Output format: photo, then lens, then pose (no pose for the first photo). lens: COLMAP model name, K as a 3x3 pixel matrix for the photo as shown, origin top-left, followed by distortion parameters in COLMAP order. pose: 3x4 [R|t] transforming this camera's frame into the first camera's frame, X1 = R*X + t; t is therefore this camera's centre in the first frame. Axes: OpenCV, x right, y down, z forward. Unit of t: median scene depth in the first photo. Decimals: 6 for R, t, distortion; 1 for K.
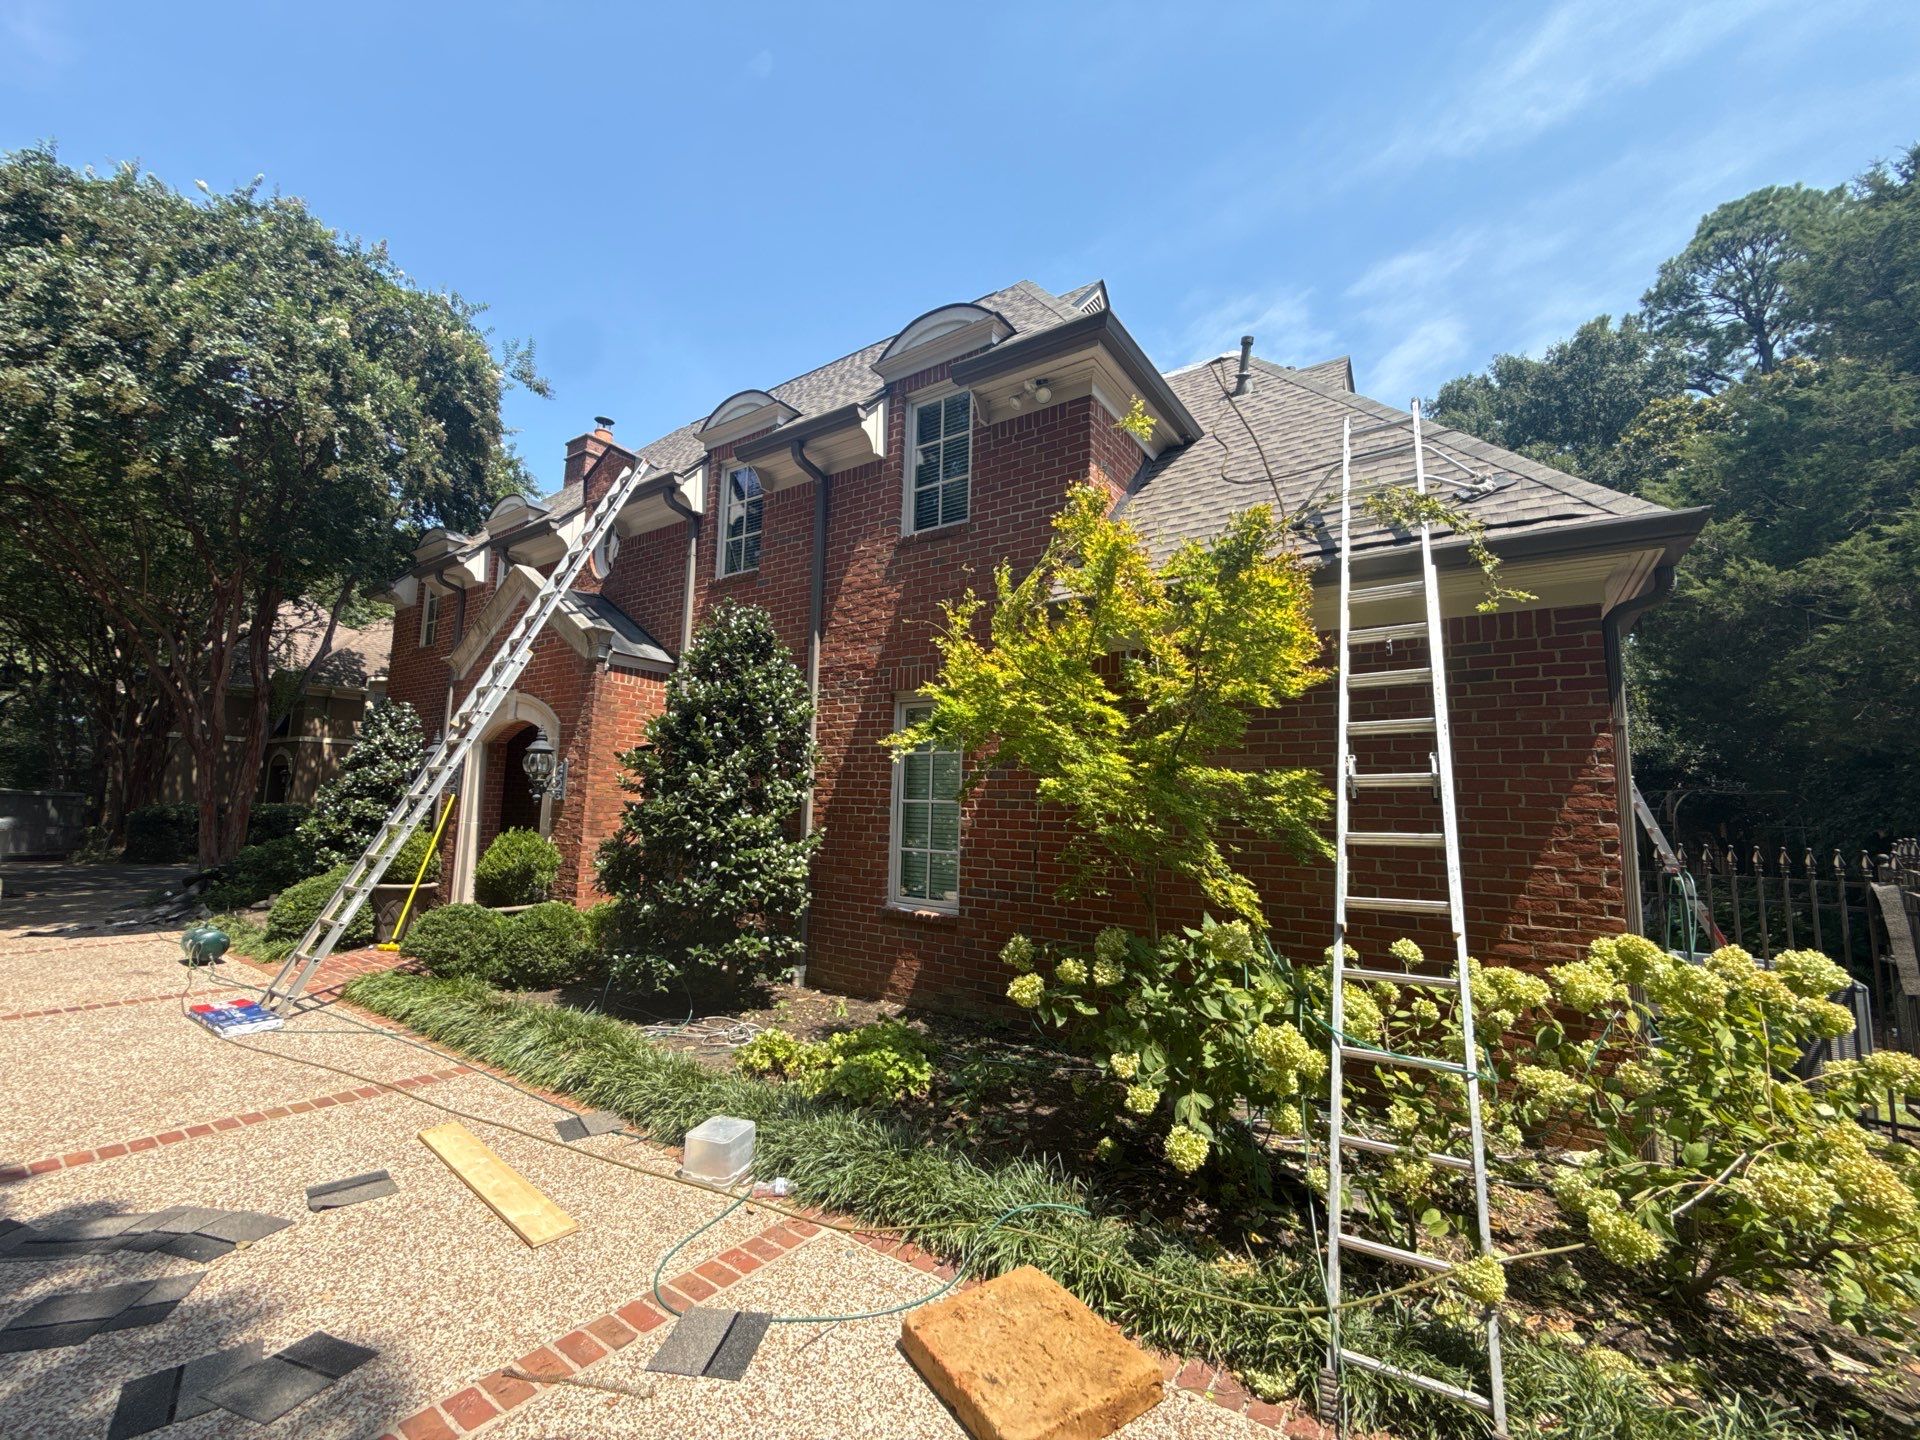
lens RADIAL K [[769.4, 0, 959.6], [0, 769.4, 718.9], [0, 0, 1]] dist [-0.000617, 0.000284]
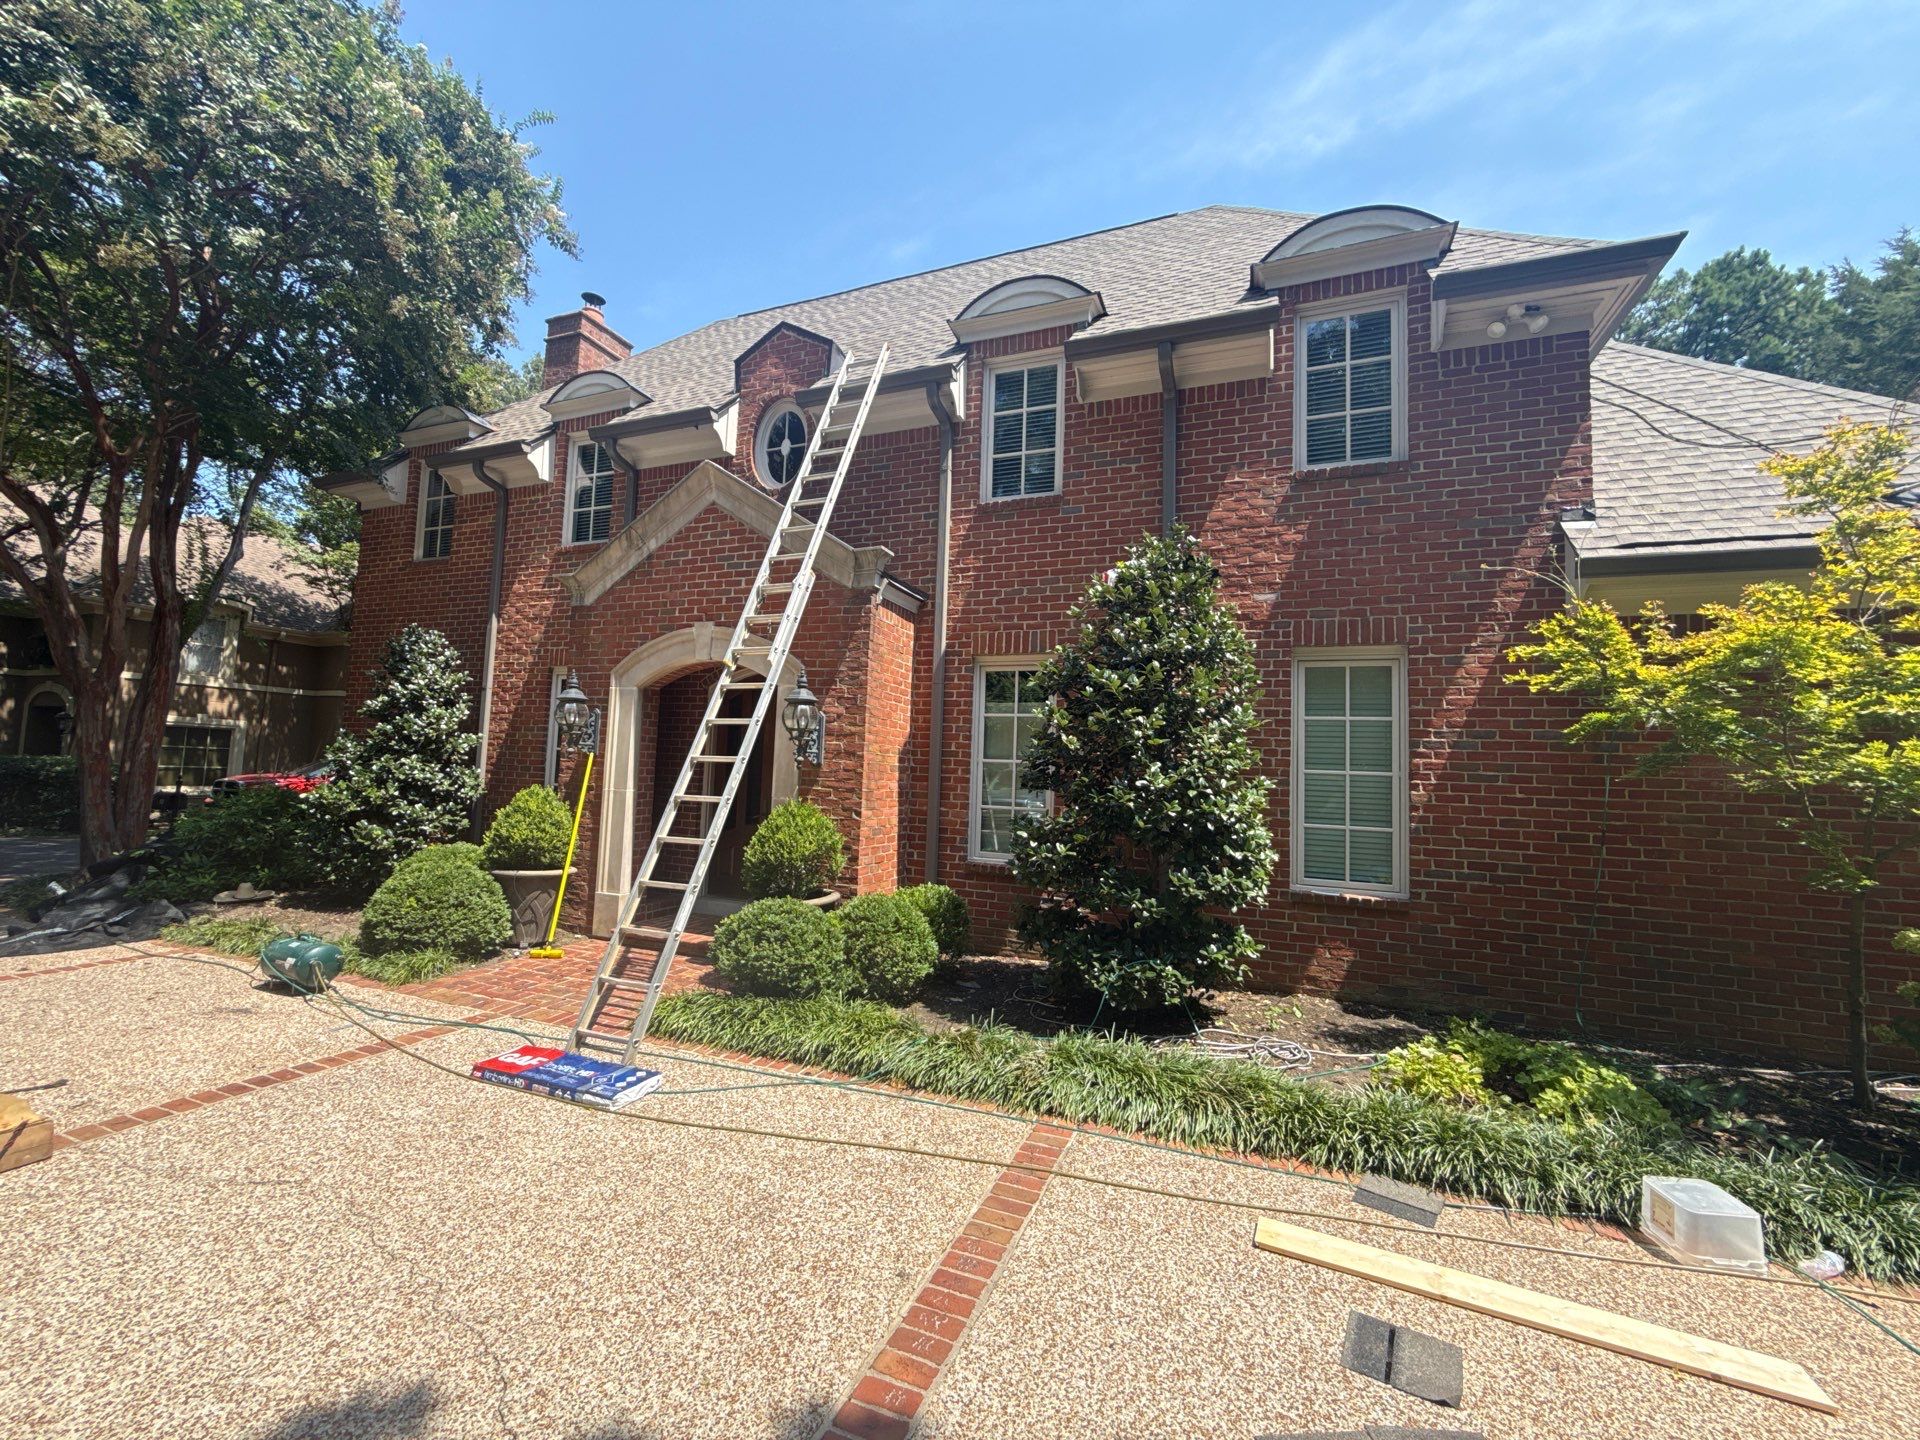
lens RADIAL K [[769.4, 0, 959.6], [0, 769.4, 718.9], [0, 0, 1]] dist [-0.000617, 0.000284]
pose [[0.973425, 0.024607, 0.227679, -0.638467], [-0.036368, 0.998204, 0.047603, 0.017623], [-0.226099, -0.054618, 0.972572, 0.220979]]
